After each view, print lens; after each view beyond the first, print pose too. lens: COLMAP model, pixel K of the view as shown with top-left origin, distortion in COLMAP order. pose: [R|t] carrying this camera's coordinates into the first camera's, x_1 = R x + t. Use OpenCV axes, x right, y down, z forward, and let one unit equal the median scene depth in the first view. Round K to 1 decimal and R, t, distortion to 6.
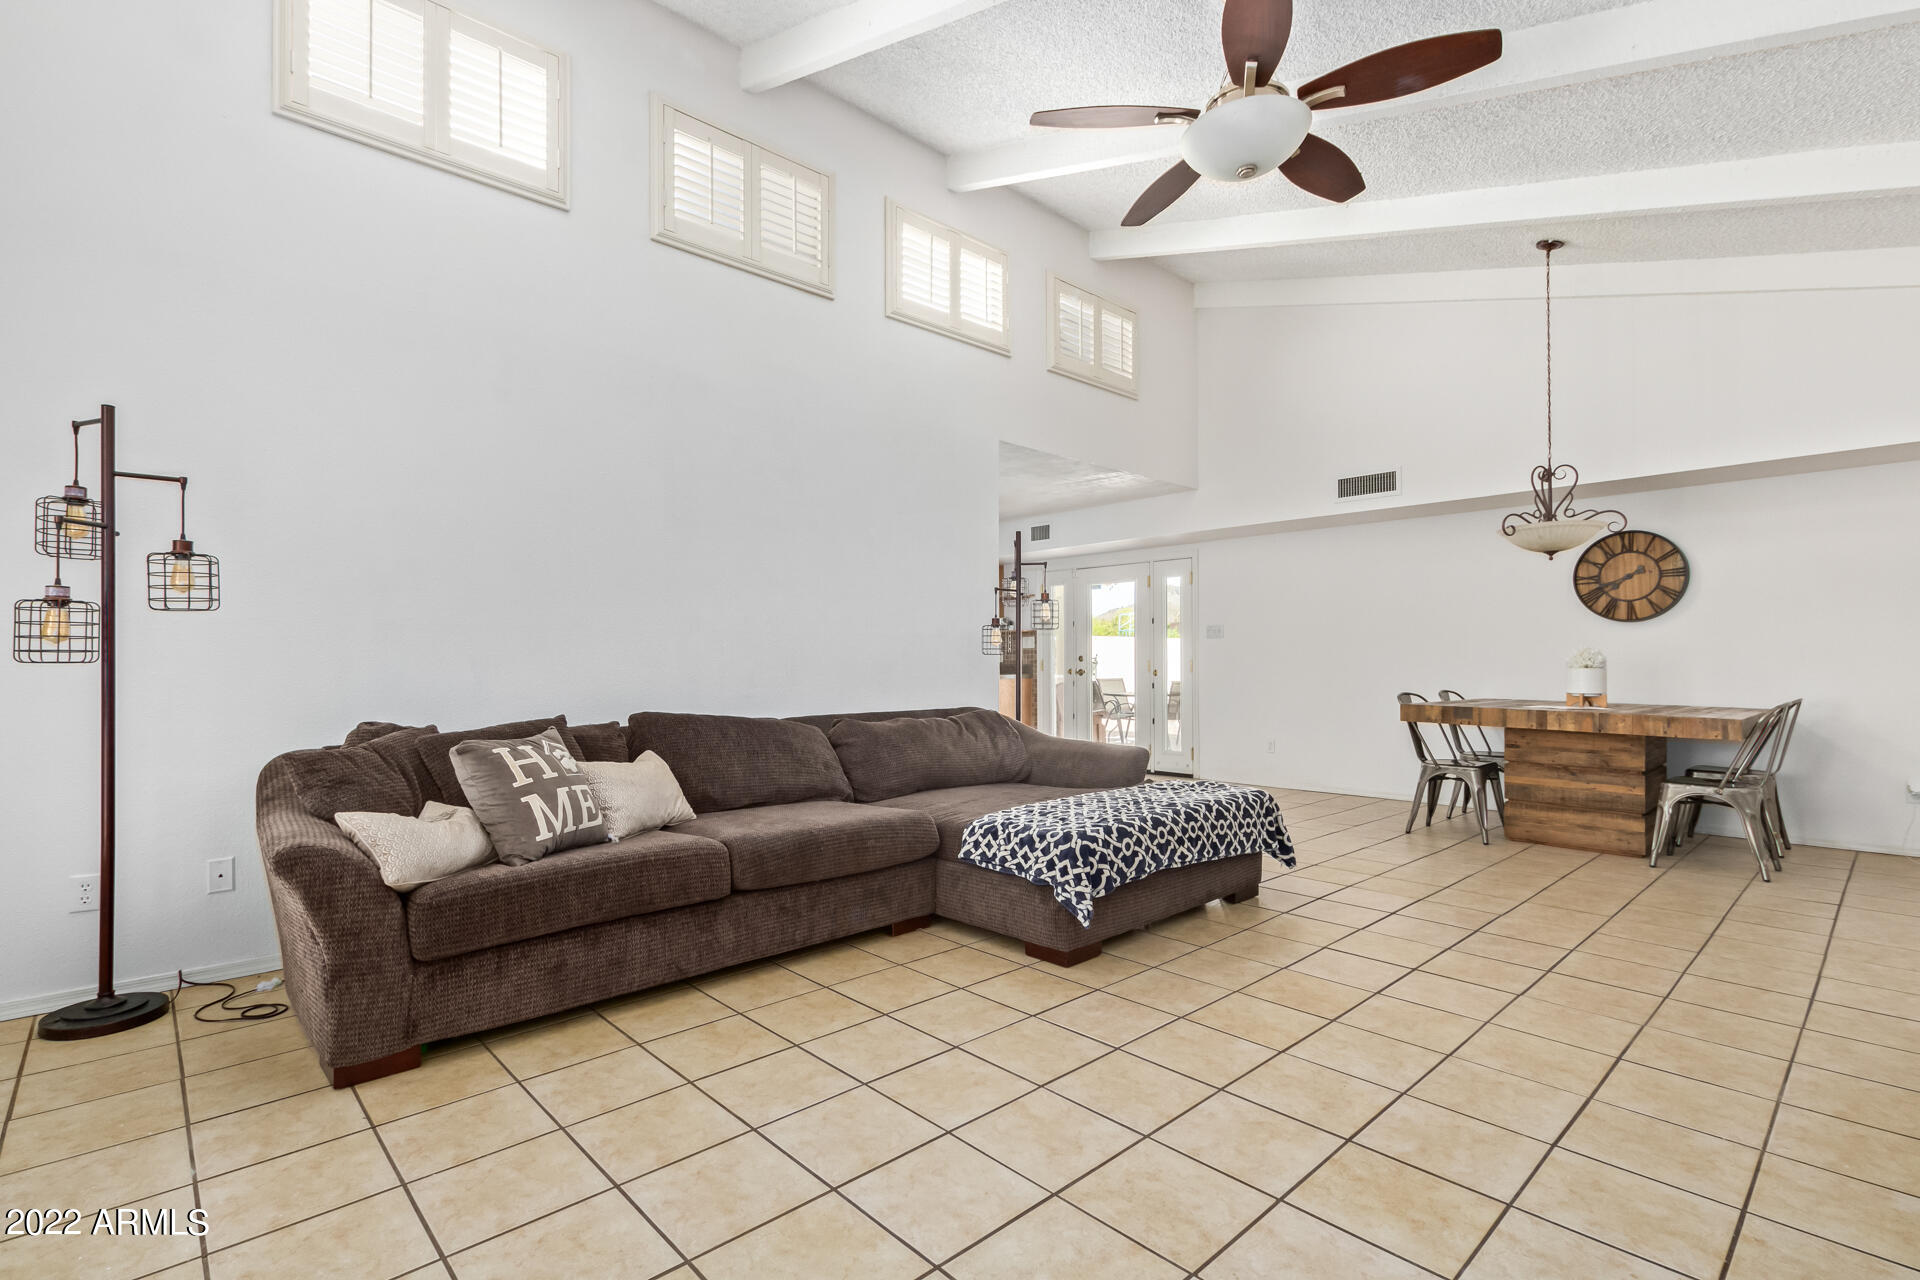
lens RADIAL K [[887.7, 0, 965.7], [0, 887.7, 643.7], [0, 0, 1]] dist [0.003365, 0.000422]
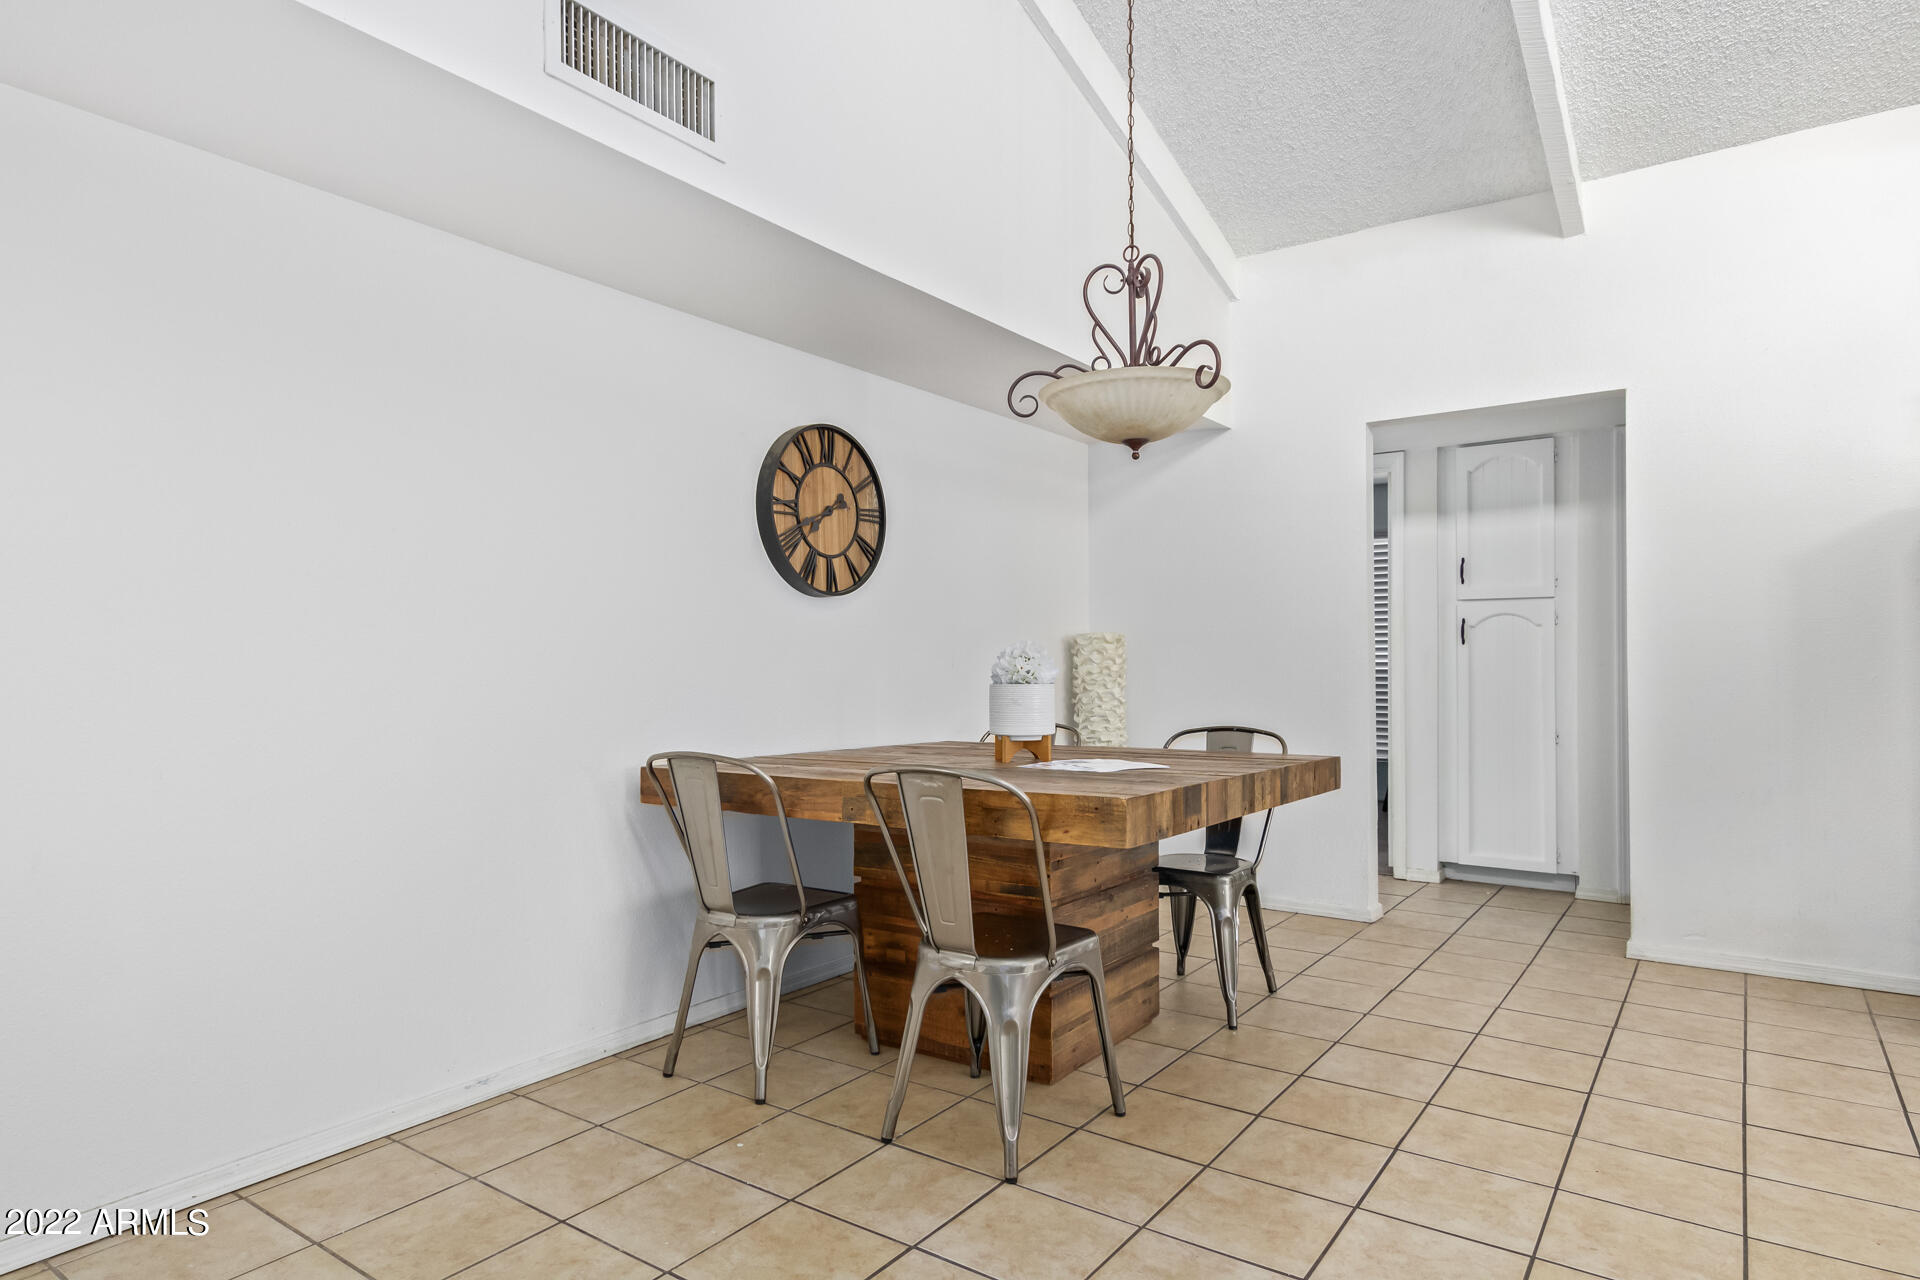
lens RADIAL K [[1113.5, 0, 973.3], [0, 1113.5, 654.8], [0, 0, 1]] dist [-0.001163, -0.001064]
pose [[-0.208147, 0.007297, 0.978070, 0.081007], [-0.012699, 0.999868, -0.010162, 0.016333], [-0.978015, -0.014535, -0.208027, 1.091310]]
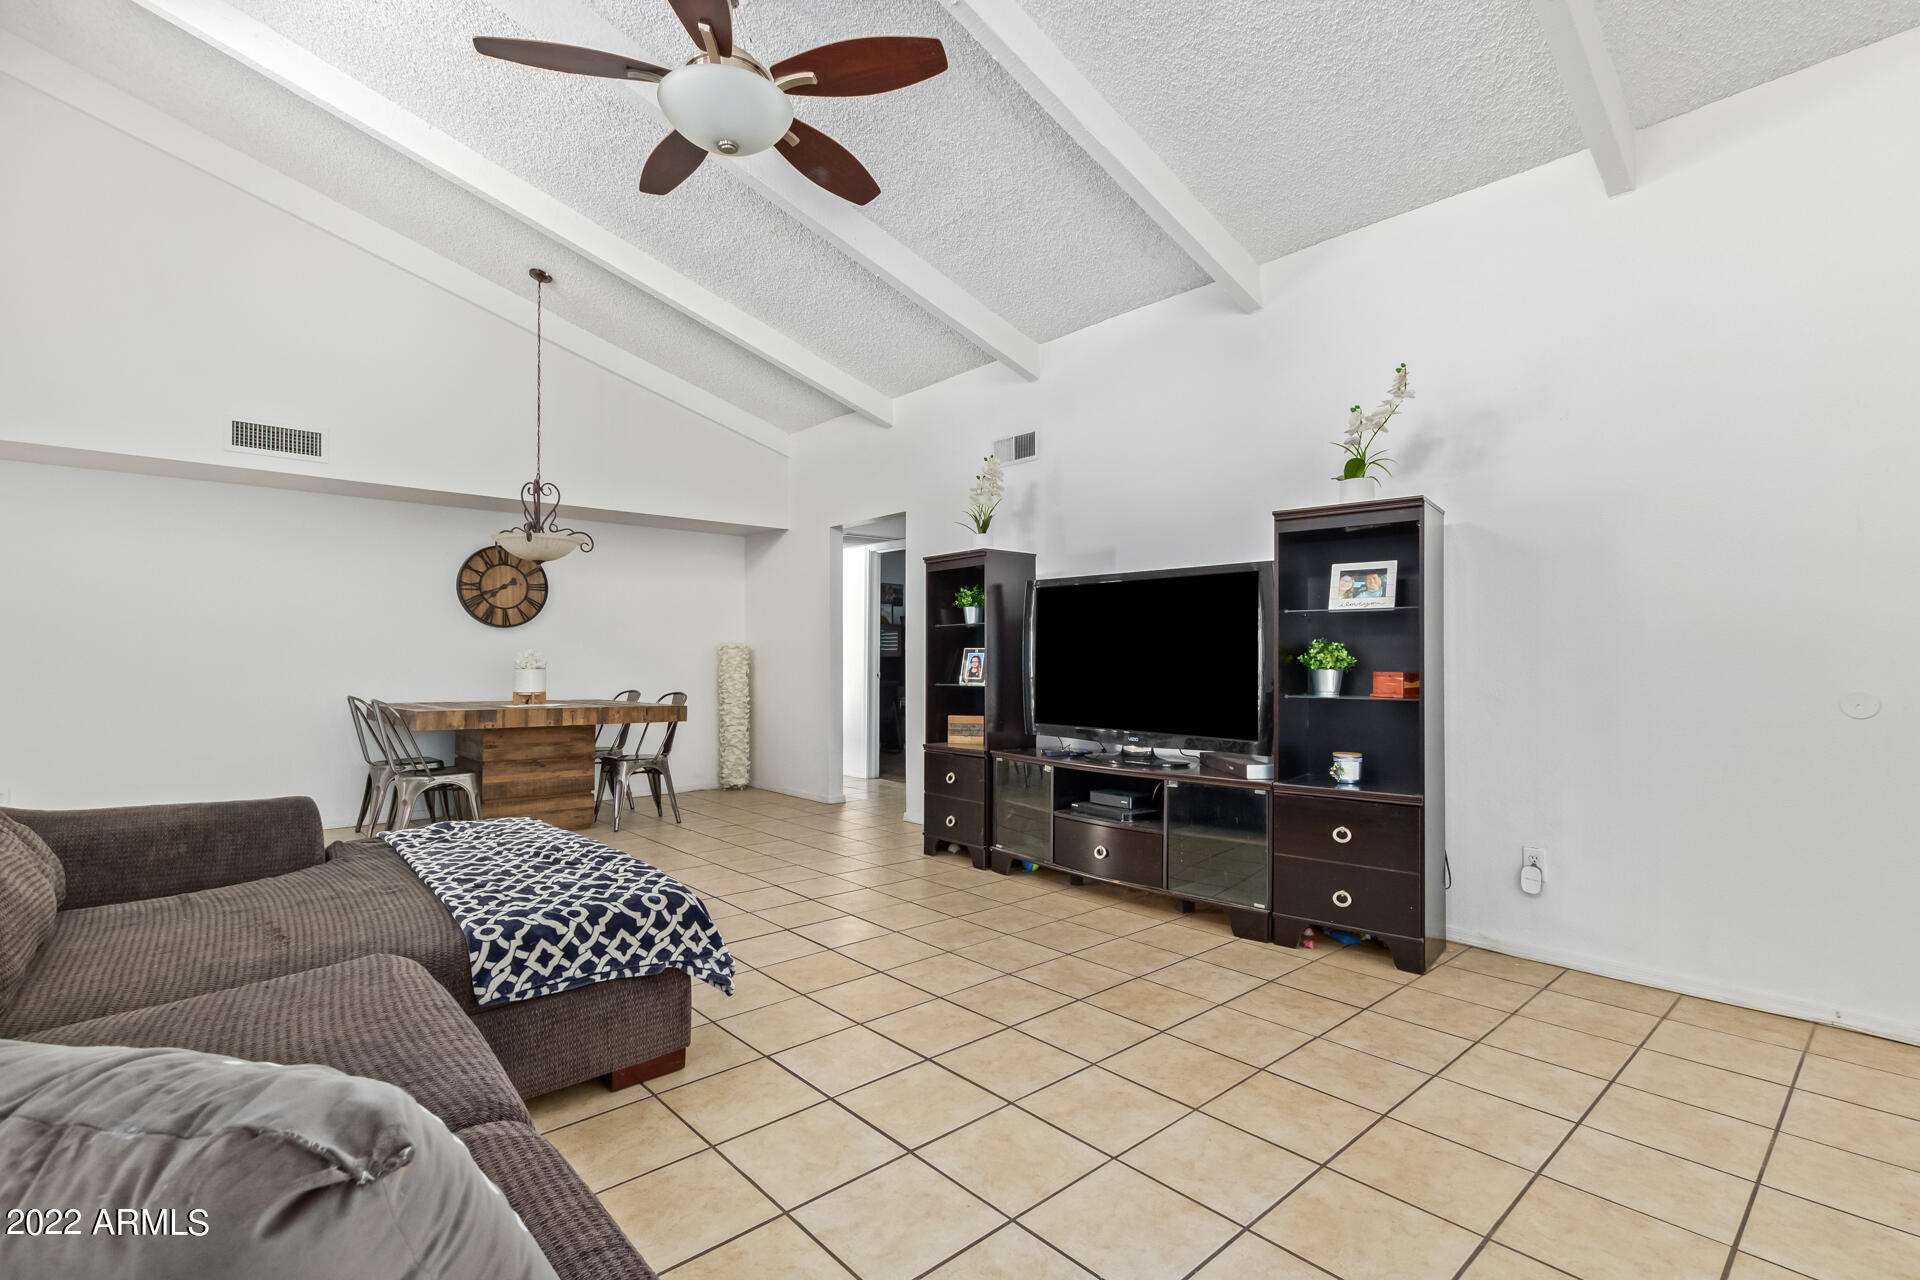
lens RADIAL K [[887.7, 0, 950.2], [0, 887.7, 643.4], [0, 0, 1]] dist [0.003365, 0.000422]
pose [[0.019980, 0.021828, 0.999562, -0.366311], [-0.019603, 0.999578, -0.021436, 0.008570], [-0.999608, -0.019166, 0.020399, 0.433490]]
